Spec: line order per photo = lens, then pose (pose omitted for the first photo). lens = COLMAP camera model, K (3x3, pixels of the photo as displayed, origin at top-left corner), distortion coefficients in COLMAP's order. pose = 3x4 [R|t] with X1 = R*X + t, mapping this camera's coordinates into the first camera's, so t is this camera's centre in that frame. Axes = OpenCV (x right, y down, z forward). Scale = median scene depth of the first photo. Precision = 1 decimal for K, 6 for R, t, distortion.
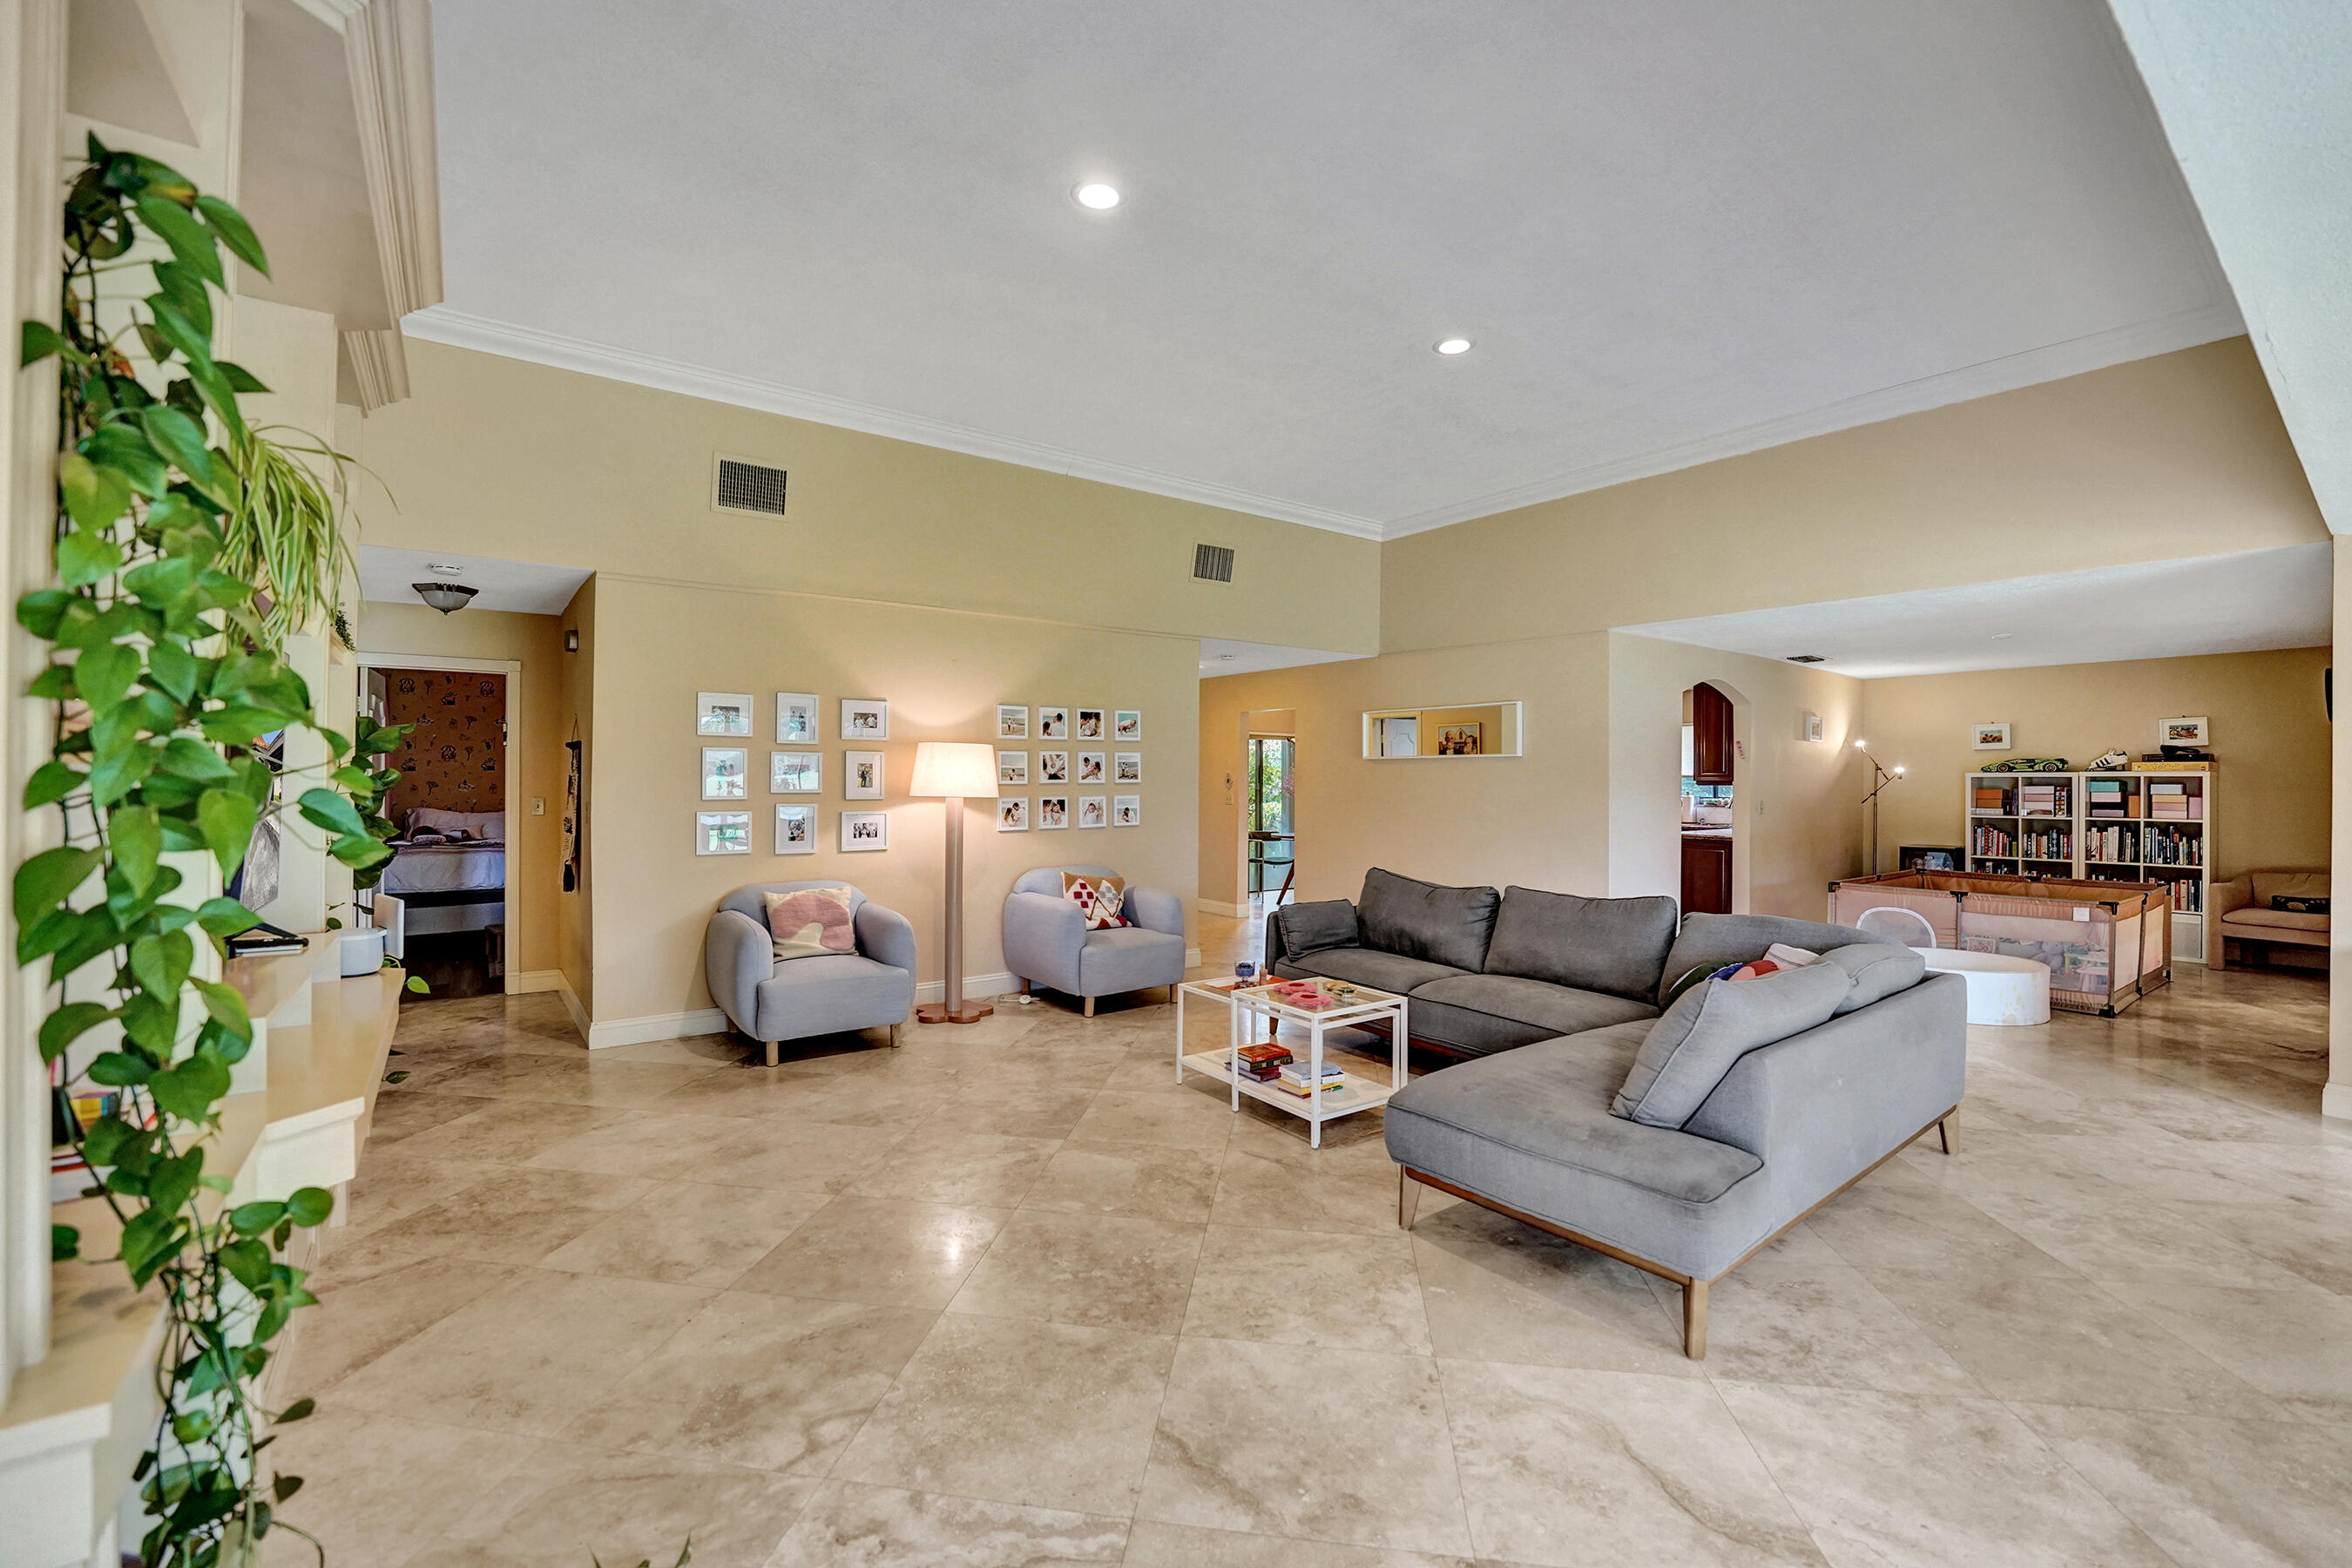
lens RADIAL K [[975.7, 0, 1171.9], [0, 975.7, 773.4], [0, 0, 1]] dist [-0.029303, 0.004506]
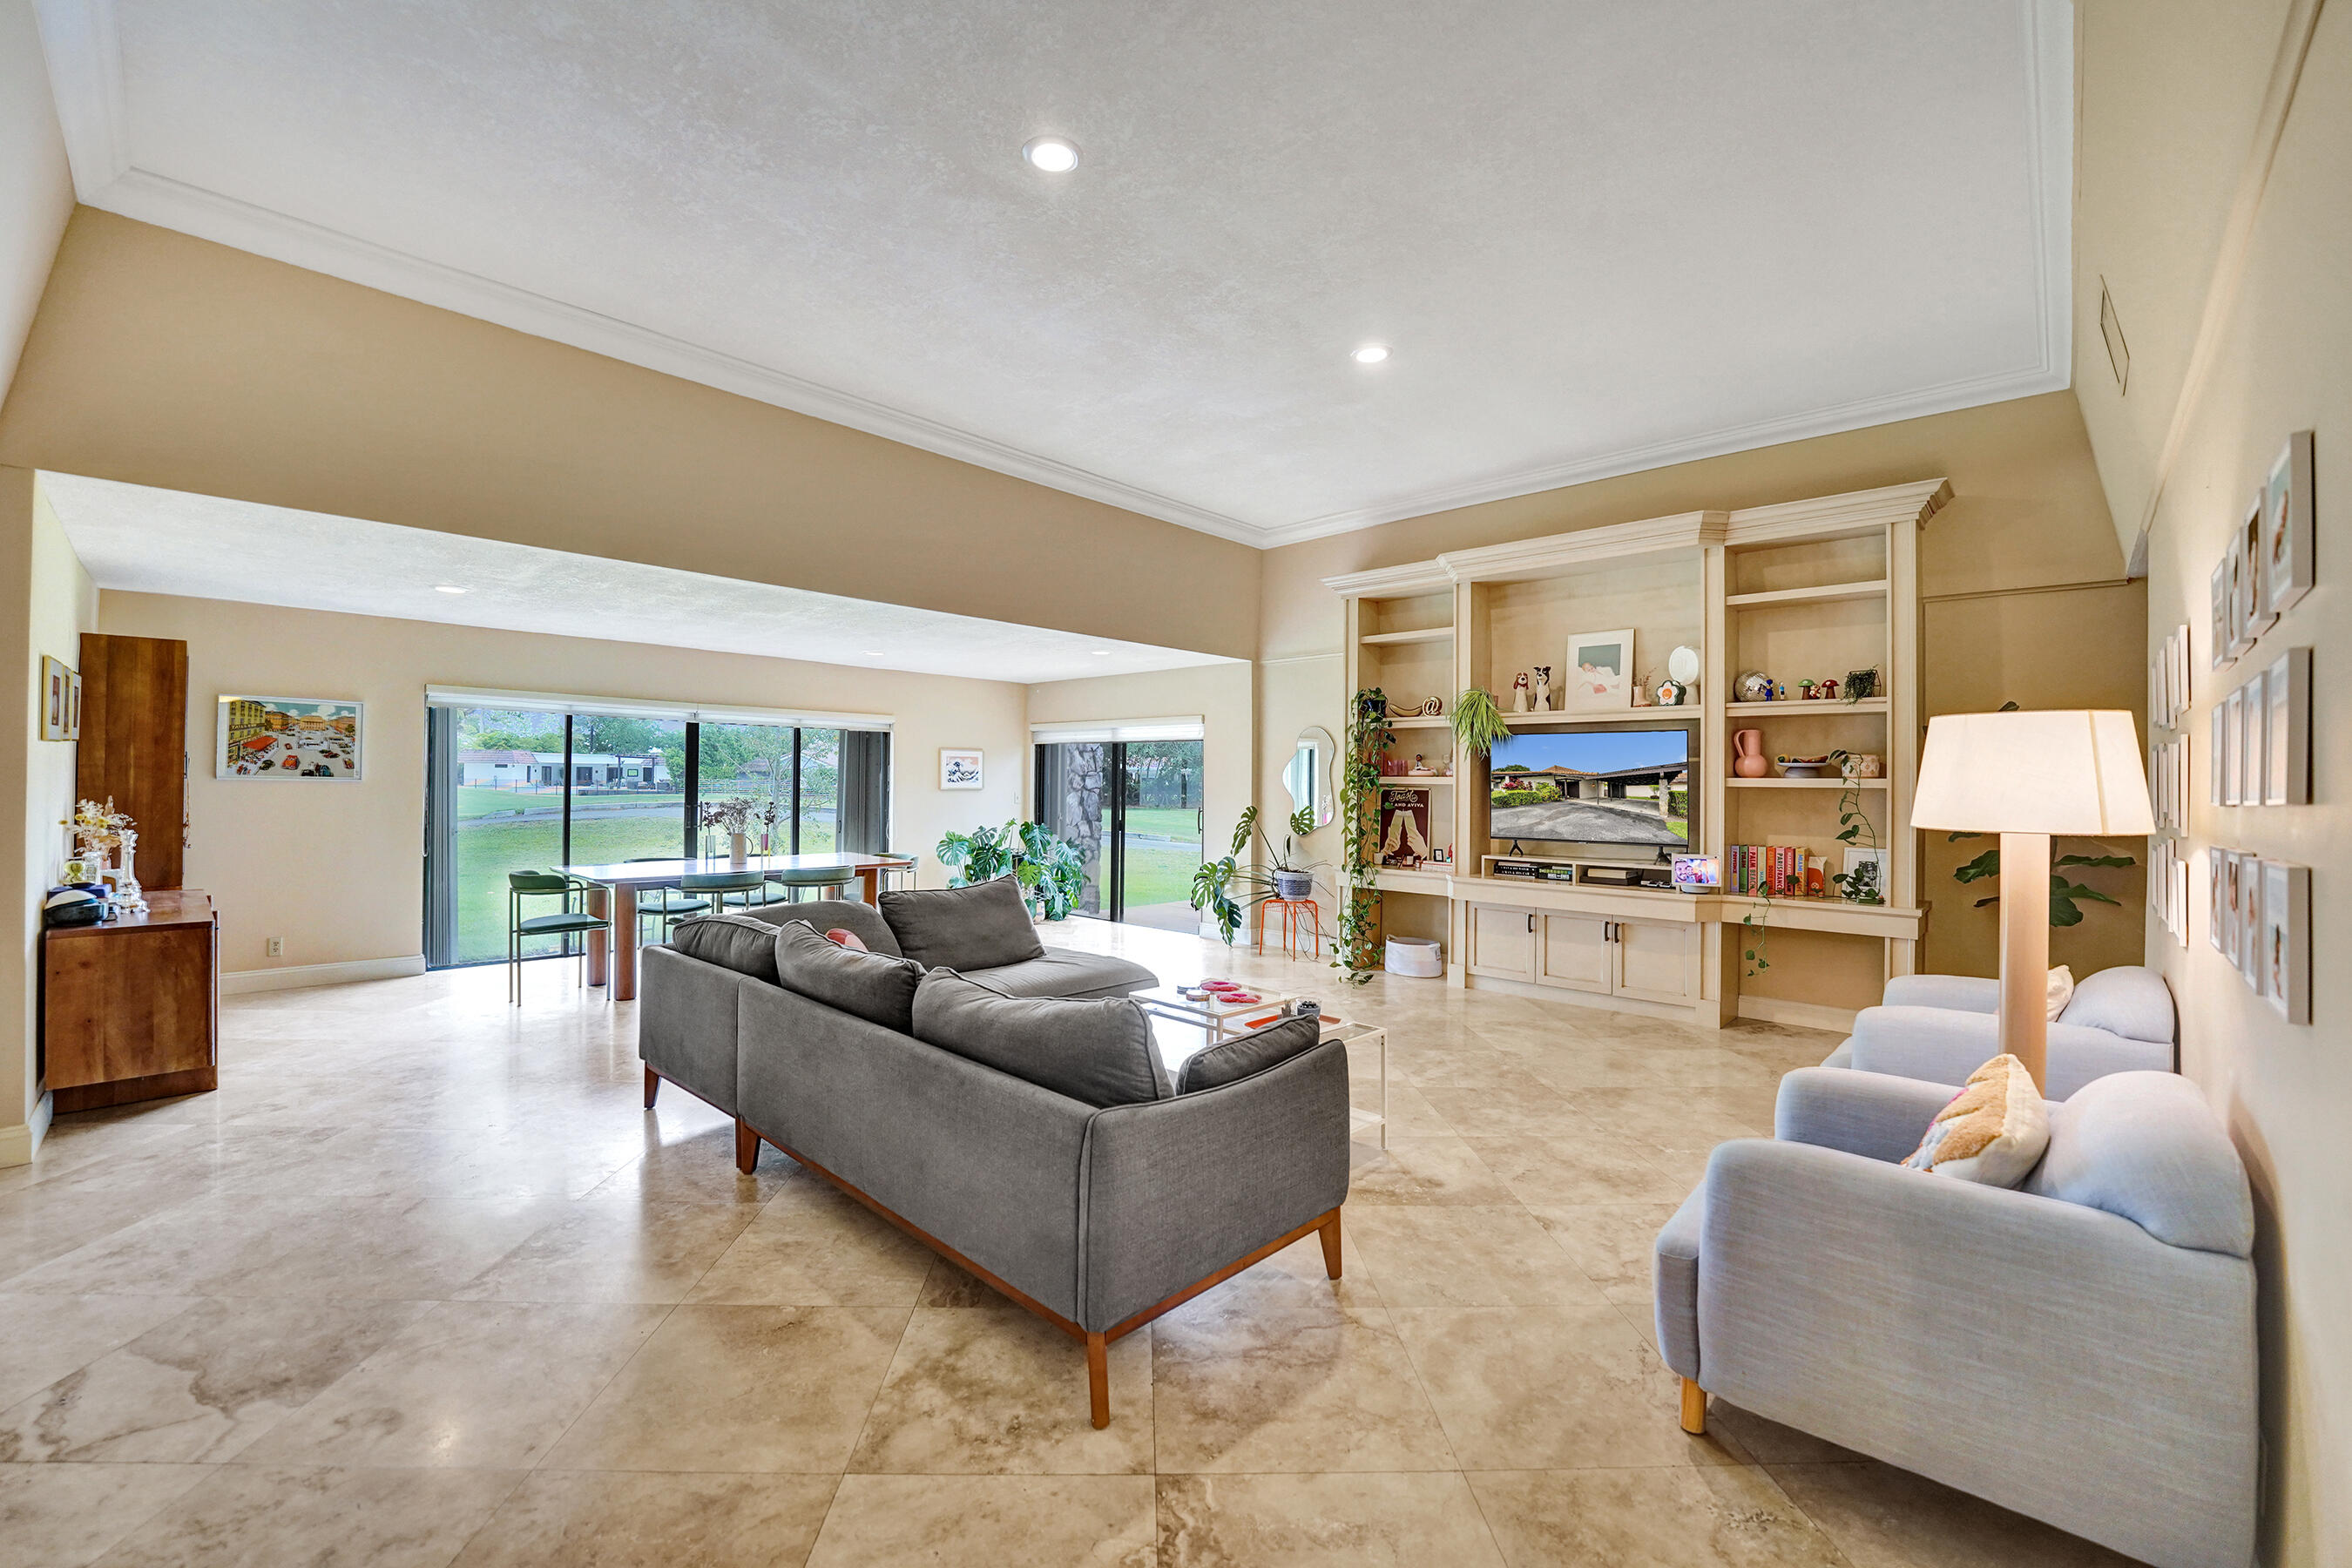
lens RADIAL K [[966.4, 0, 1162.4], [0, 966.4, 778.1], [0, 0, 1]] dist [-0.030849, 0.003021]
pose [[-0.984509, -0.018666, -0.174336, 0.235738], [-0.016721, 0.999781, -0.012616, 0.010050], [0.174533, -0.009505, -0.984605, 1.215758]]
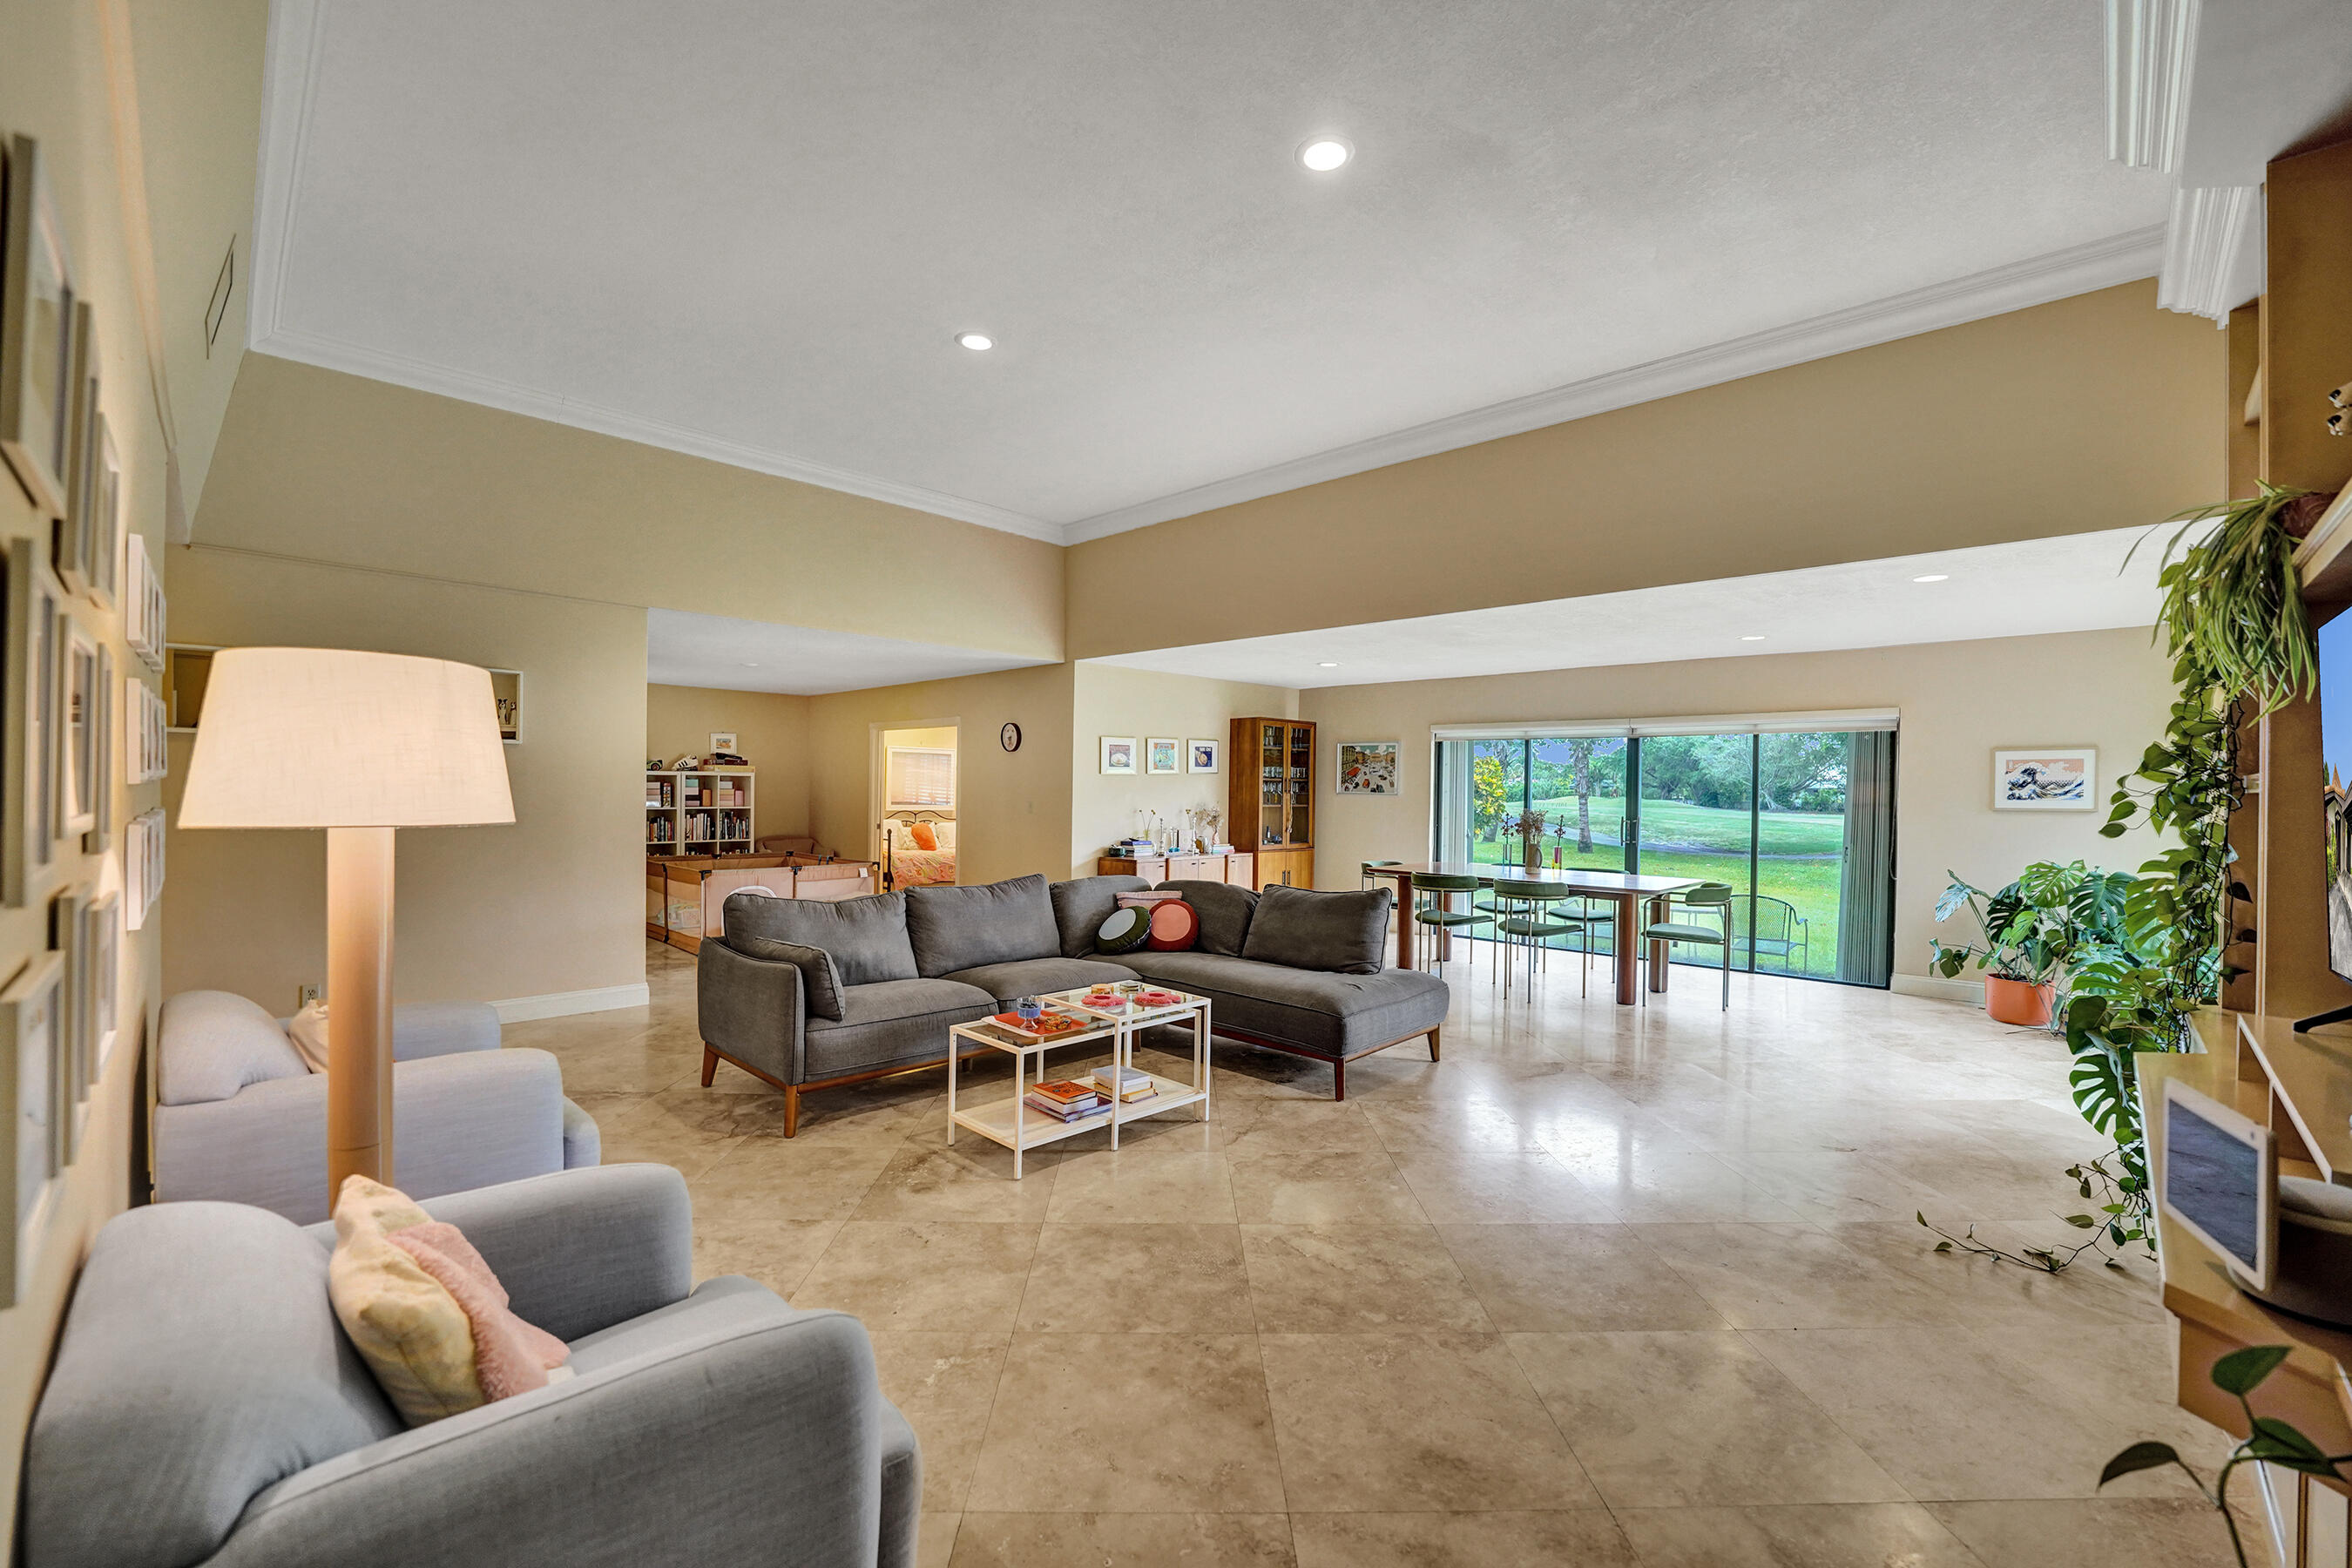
lens RADIAL K [[973.1, 0, 1171.6], [0, 973.1, 782.3], [0, 0, 1]] dist [-0.026397, -0.000053]
pose [[-0.160074, -0.002179, 0.987103, -0.524012], [-0.018864, 0.999822, -0.000852, 0.002403], [-0.986925, -0.018757, -0.160087, 0.687876]]
